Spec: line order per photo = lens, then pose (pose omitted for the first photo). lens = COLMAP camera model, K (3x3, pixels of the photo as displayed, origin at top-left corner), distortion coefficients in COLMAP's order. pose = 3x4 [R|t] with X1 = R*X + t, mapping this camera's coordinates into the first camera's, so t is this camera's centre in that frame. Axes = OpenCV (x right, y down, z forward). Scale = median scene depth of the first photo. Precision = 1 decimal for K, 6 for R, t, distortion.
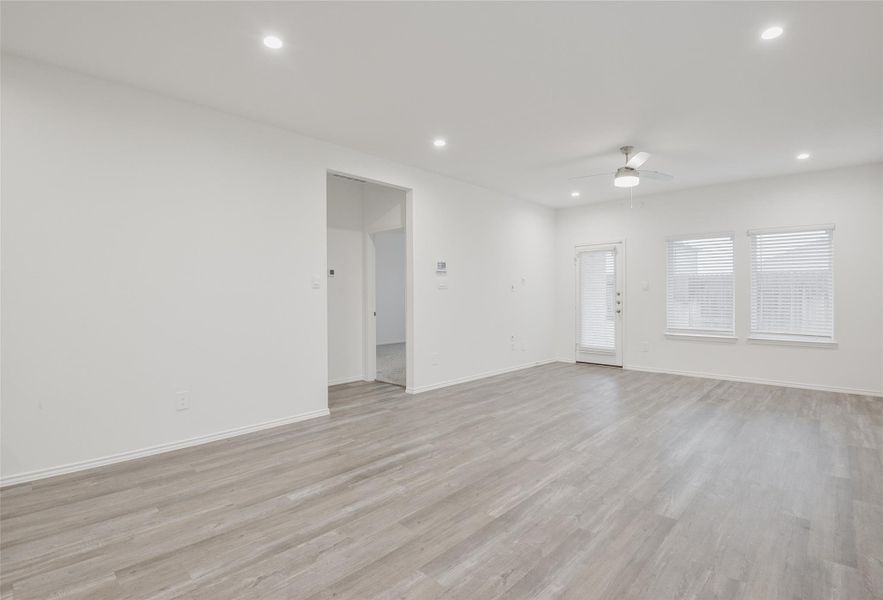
lens RADIAL K [[429.0, 0, 441.5], [0, 429.0, 300.0], [0, 0, 1]] dist [-0.027163, -0.000969]
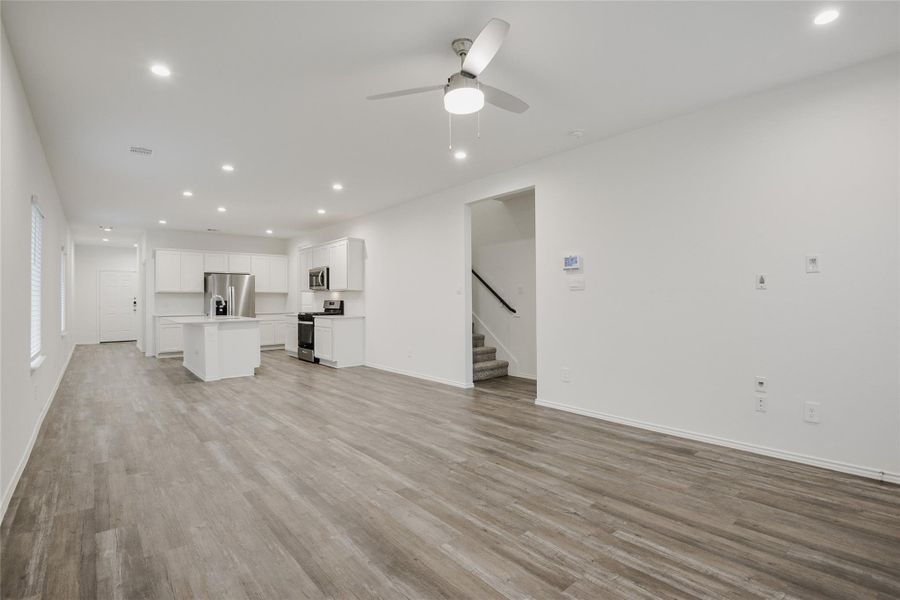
lens RADIAL K [[434.9, 0, 450.0], [0, 434.9, 300.0], [0, 0, 1]] dist [-0.022896, -0.000382]
pose [[-0.124028, 0.001038, -0.992278, 1.288436], [-0.004296, 0.999990, 0.001583, -0.011574], [0.992269, 0.004459, -0.124022, 1.337728]]
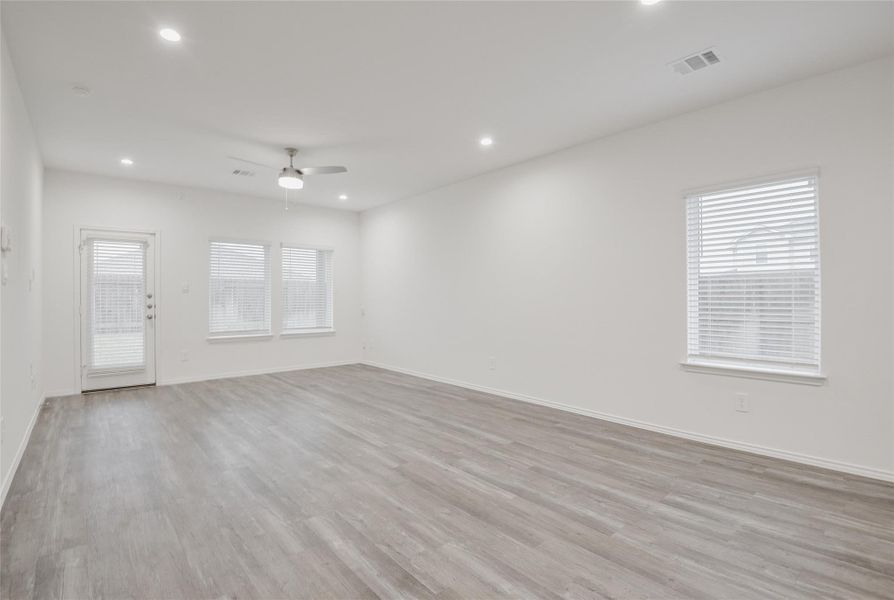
lens RADIAL K [[417.7, 0, 447.0], [0, 417.7, 300.0], [0, 0, 1]] dist [-0.028308, -0.000639]
pose [[0.097518, -0.005205, 0.995220, -0.625732], [0.012779, 0.999910, 0.003977, -0.005815], [-0.995152, 0.012330, 0.097576, 0.689547]]
